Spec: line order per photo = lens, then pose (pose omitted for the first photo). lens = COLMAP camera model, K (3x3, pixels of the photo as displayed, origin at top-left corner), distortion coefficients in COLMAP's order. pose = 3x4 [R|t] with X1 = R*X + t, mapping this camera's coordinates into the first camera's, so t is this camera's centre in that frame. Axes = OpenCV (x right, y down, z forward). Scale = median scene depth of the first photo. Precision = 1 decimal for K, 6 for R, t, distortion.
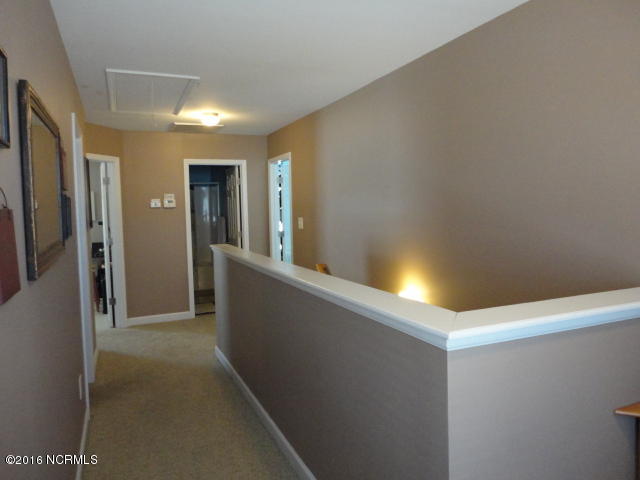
lens RADIAL K [[469.1, 0, 318.7], [0, 469.1, 237.7], [0, 0, 1]] dist [-0.000188, 0.006308]
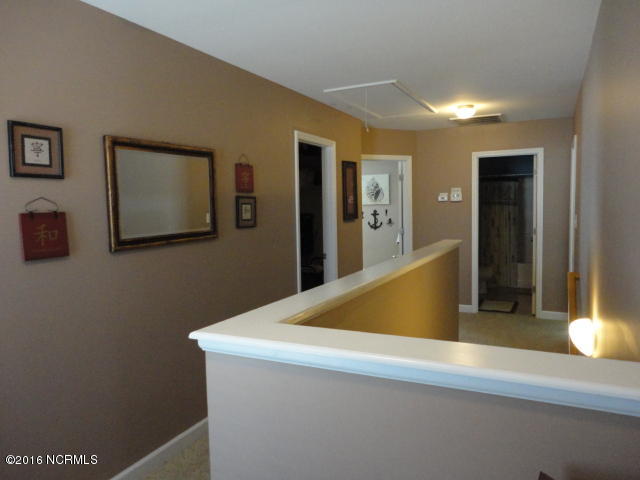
lens RADIAL K [[469.1, 0, 319.8], [0, 469.1, 242.4], [0, 0, 1]] dist [-0.000188, 0.006308]
pose [[0.654601, 0.071512, -0.752585, 0.267174], [-0.046685, 0.997440, 0.054172, -0.016448], [0.754532, -0.000326, 0.656263, 0.105746]]
